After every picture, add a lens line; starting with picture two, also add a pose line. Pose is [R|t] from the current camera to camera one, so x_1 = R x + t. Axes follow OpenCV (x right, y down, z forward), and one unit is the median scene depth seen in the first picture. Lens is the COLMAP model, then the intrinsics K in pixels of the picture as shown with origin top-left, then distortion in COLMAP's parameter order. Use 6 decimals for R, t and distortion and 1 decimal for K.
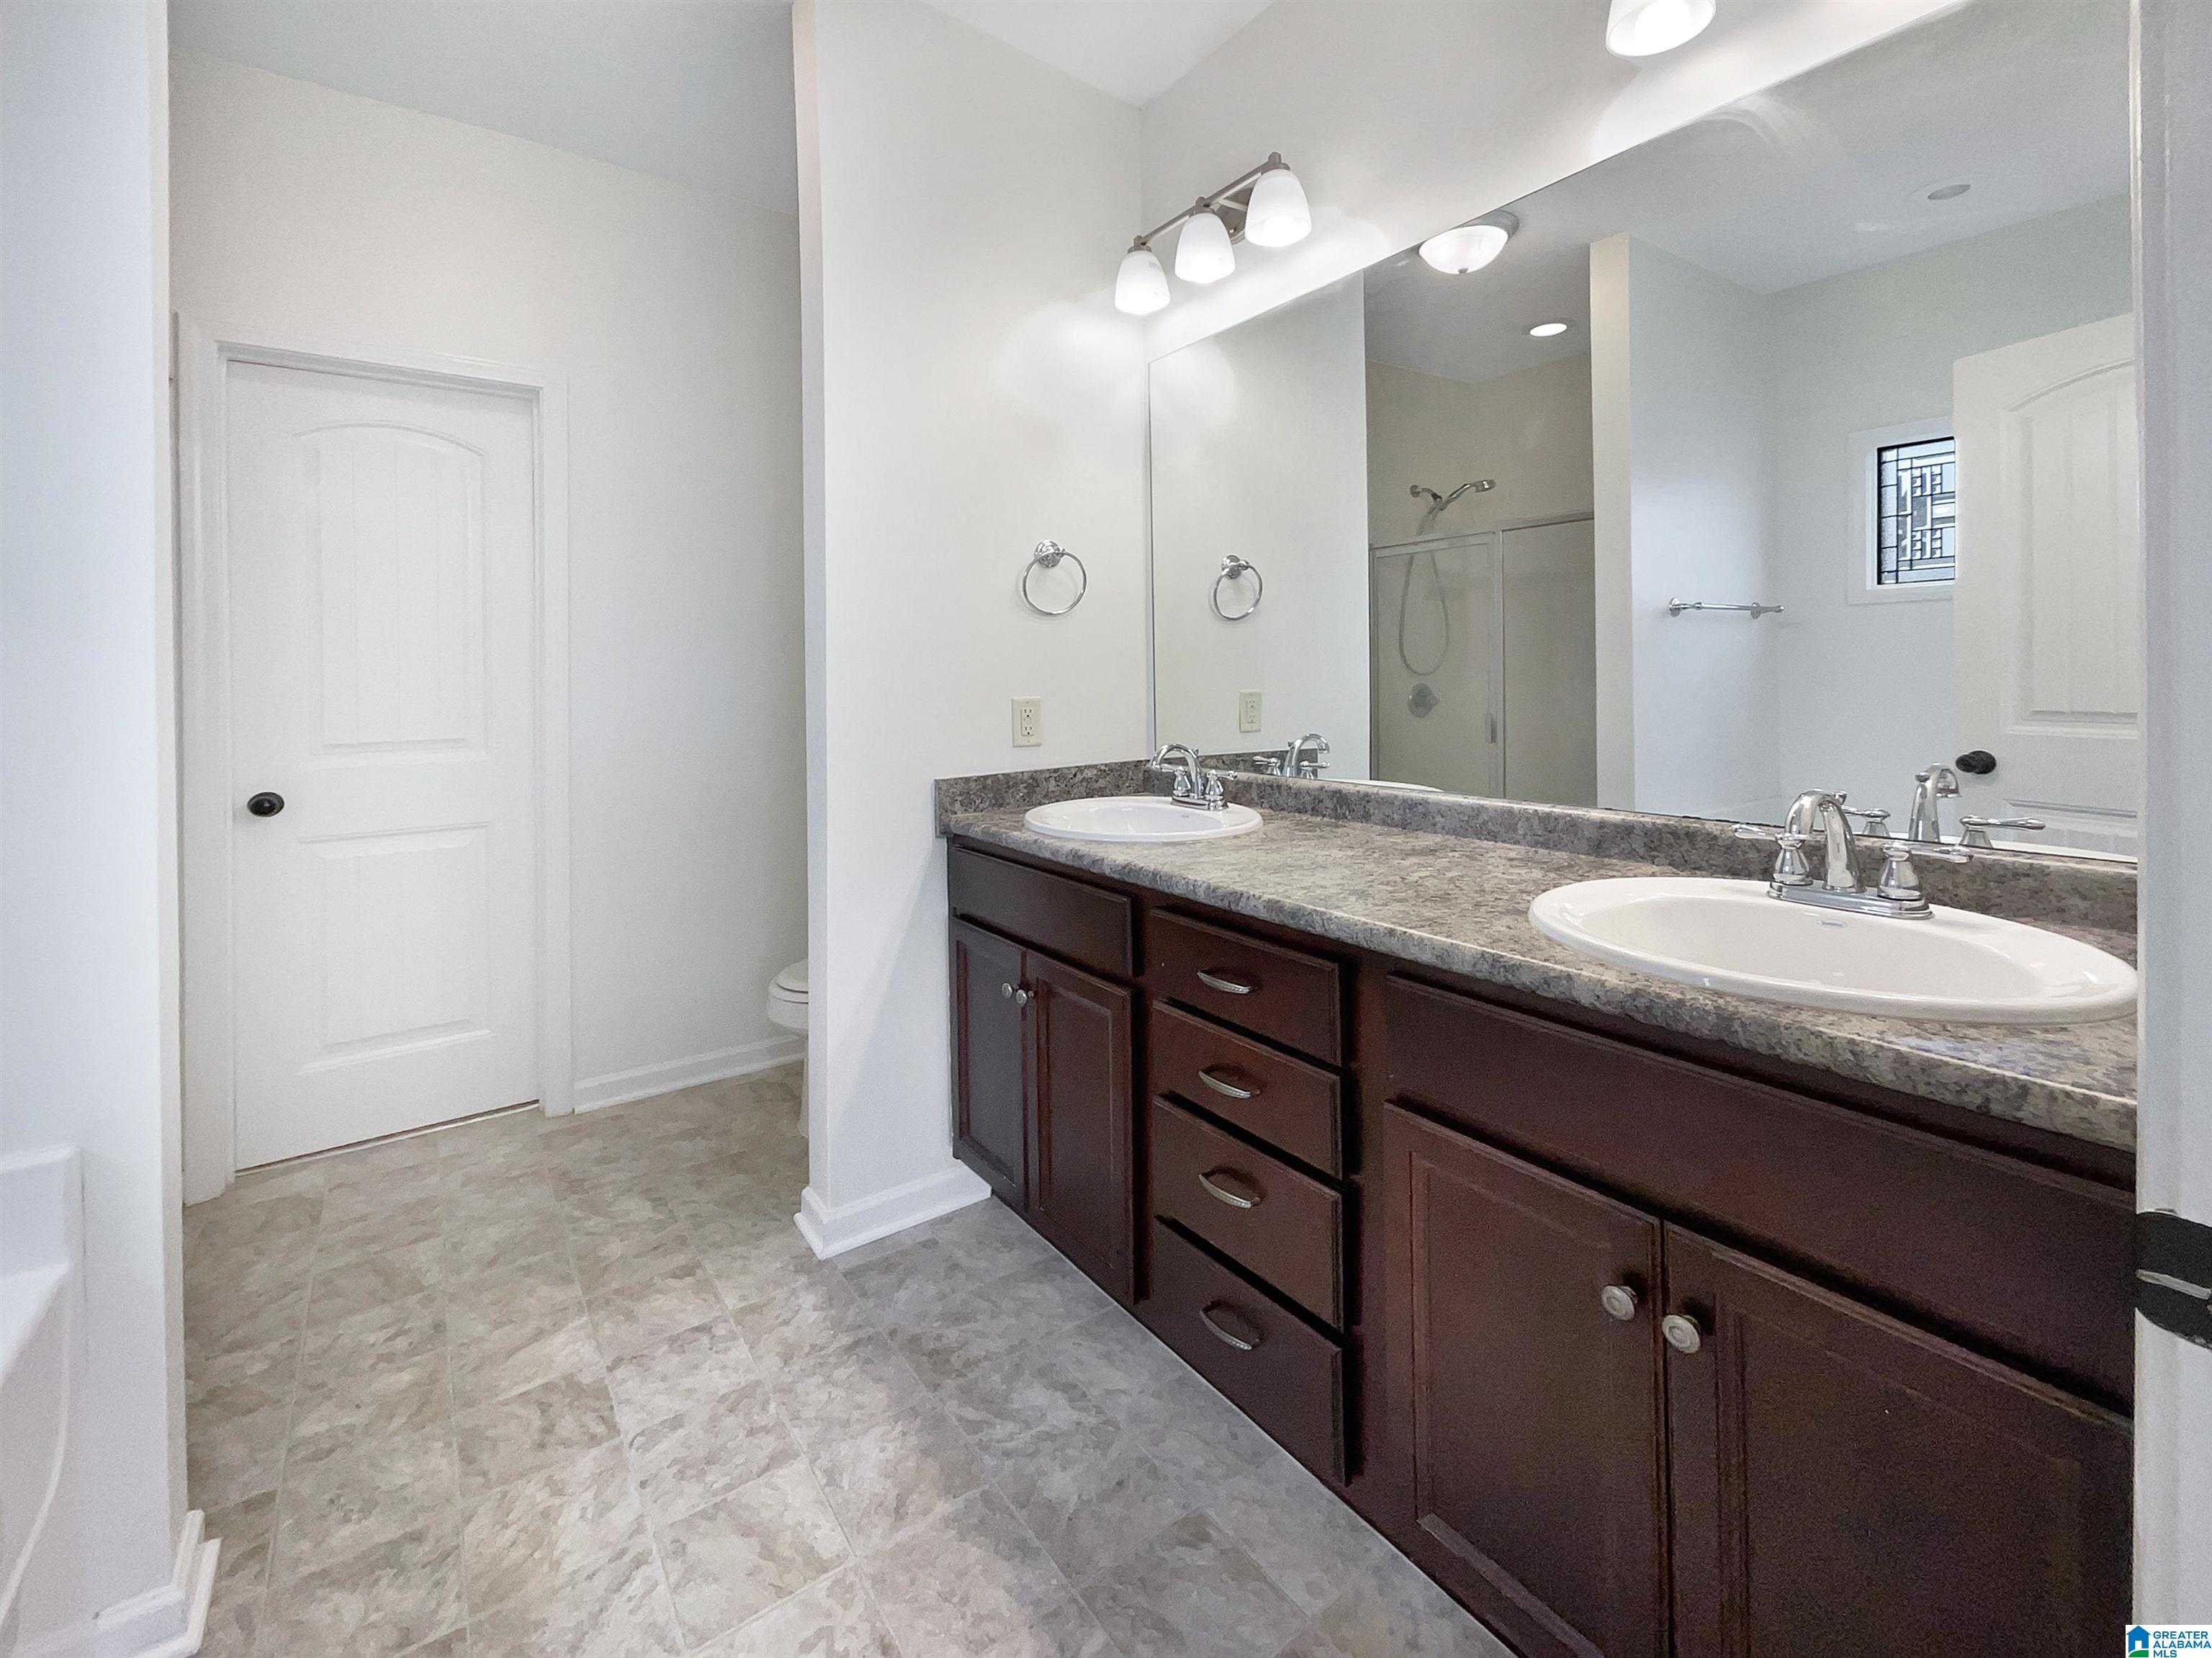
lens RADIAL K [[956.0, 0, 1115.0], [0, 956.0, 826.8], [0, 0, 1]] dist [0.000039, -0.000641]
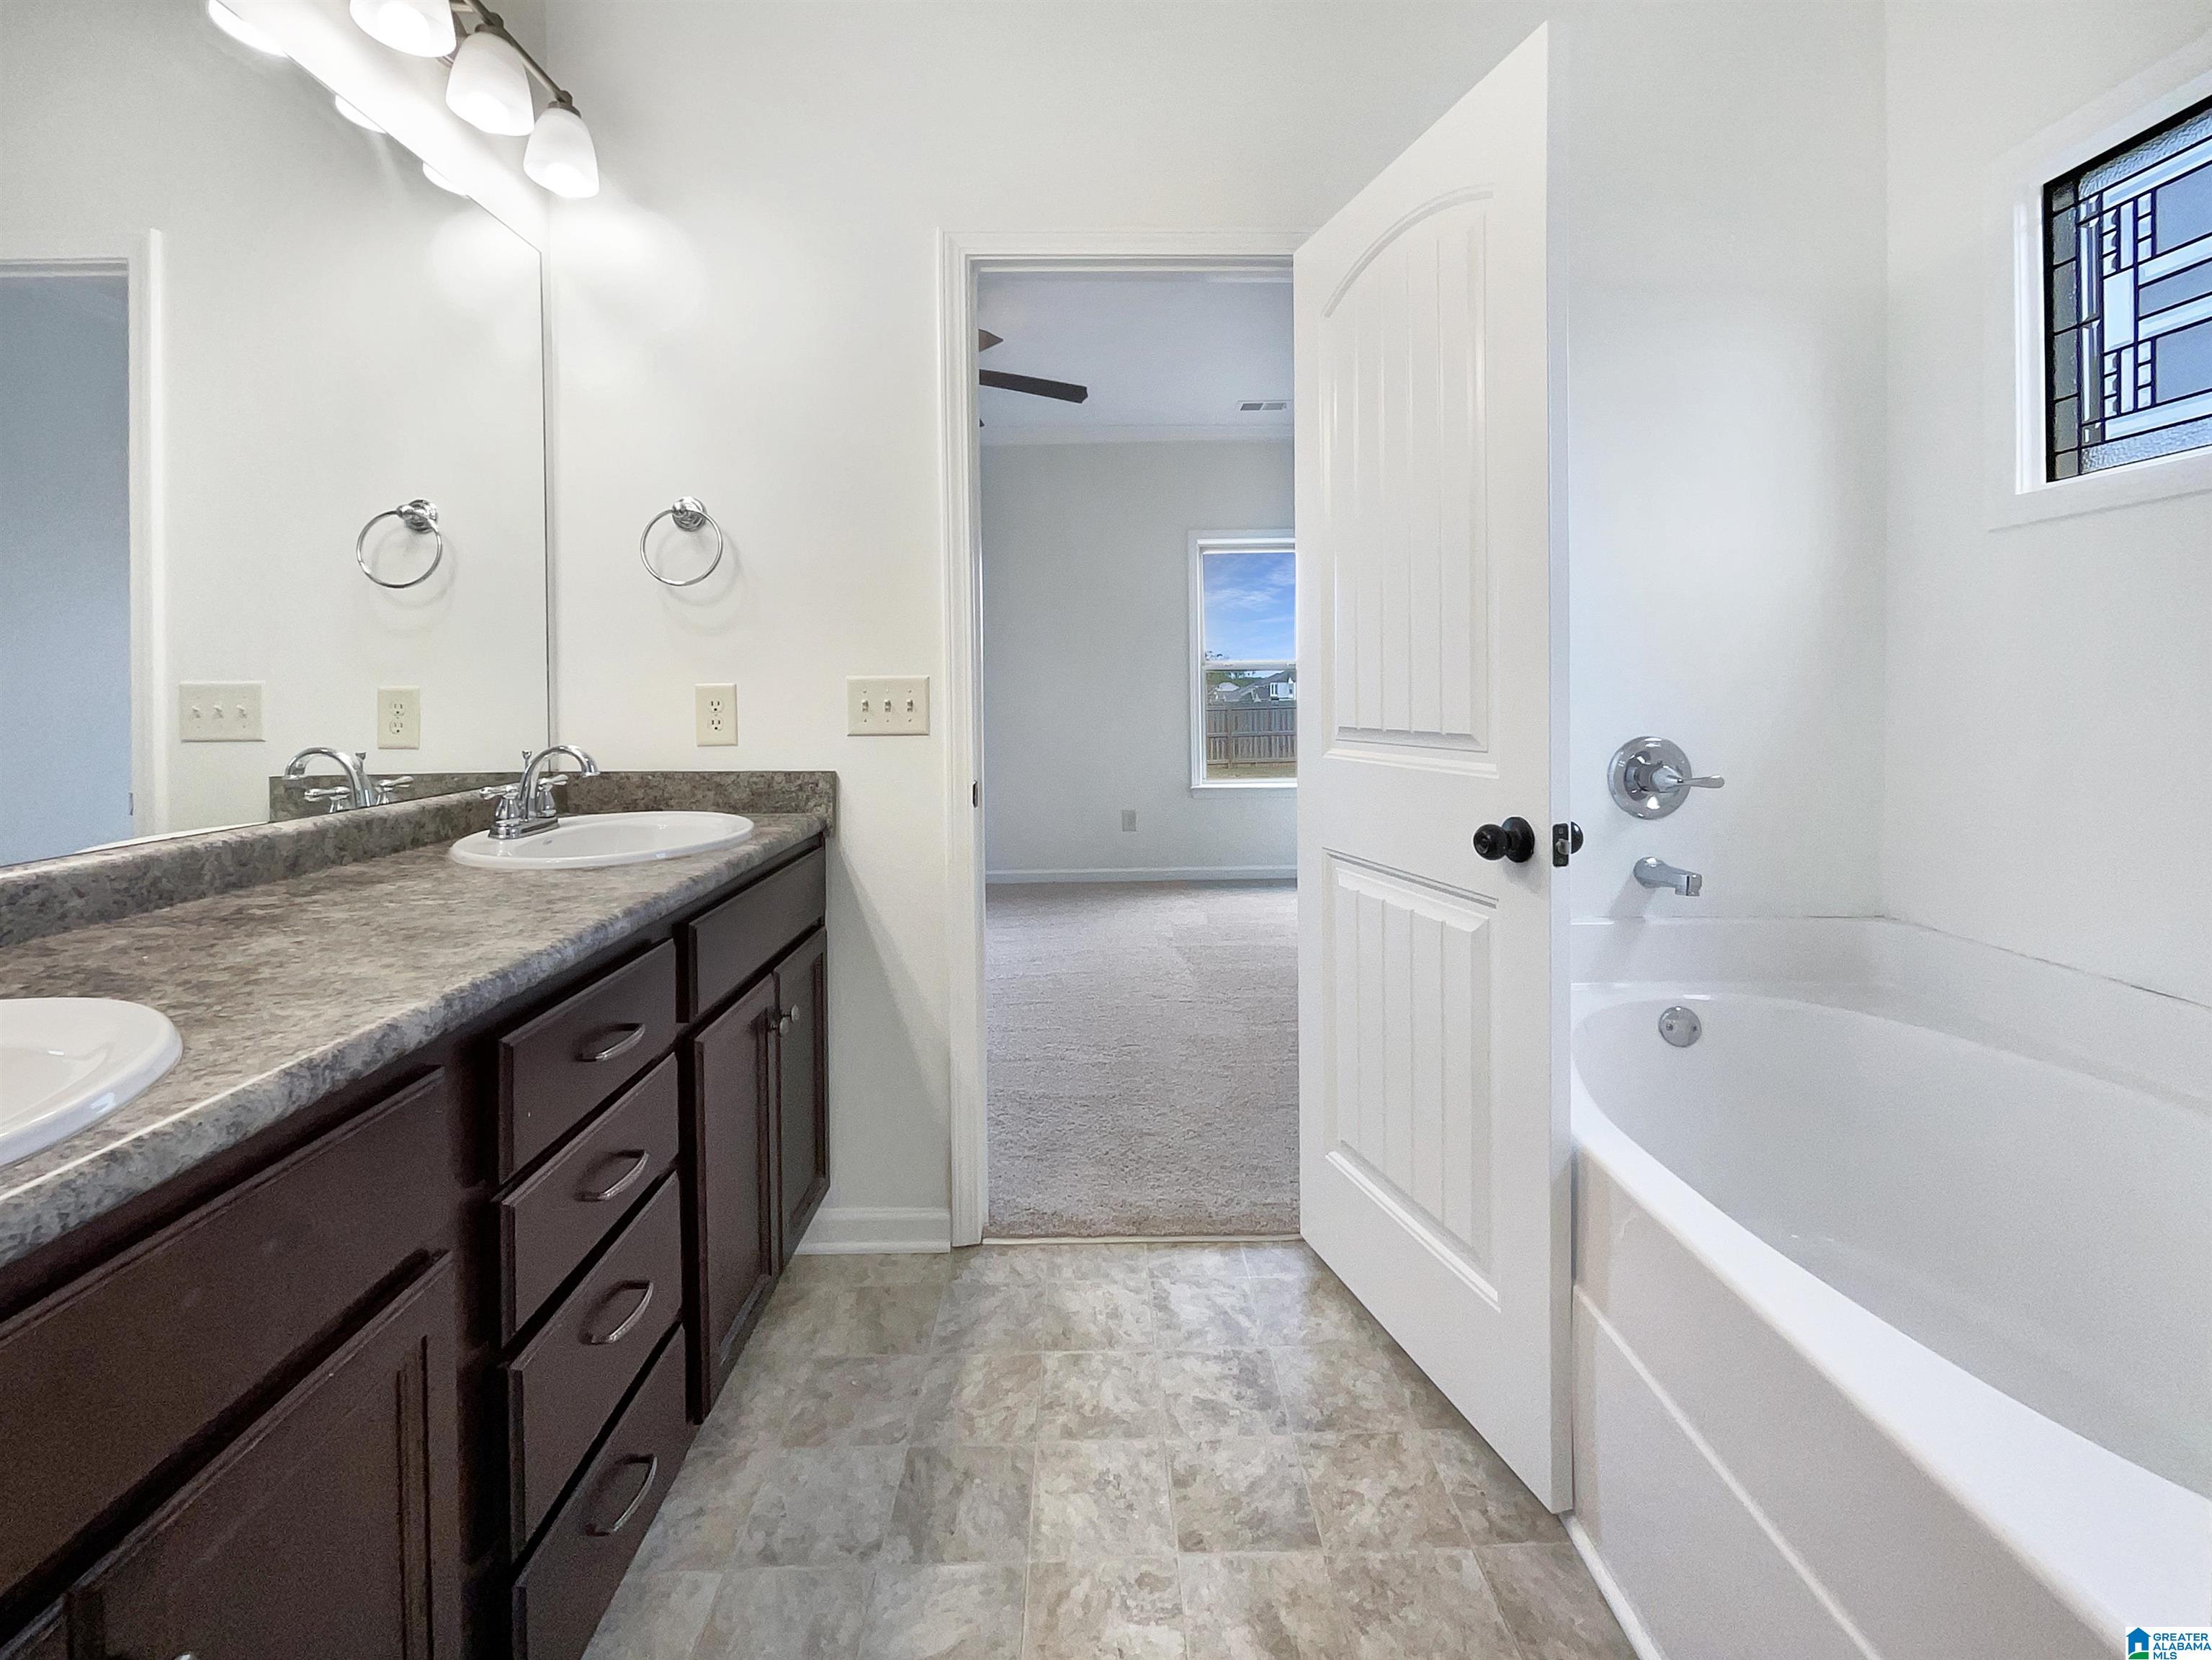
lens RADIAL K [[956.0, 0, 1106.0], [0, 956.0, 831.4], [0, 0, 1]] dist [0.000039, -0.000641]
pose [[-0.818410, -0.065034, 0.570943, -1.466134], [0.104997, 0.959924, 0.259849, -0.308462], [-0.564961, 0.272610, -0.778783, 1.771595]]
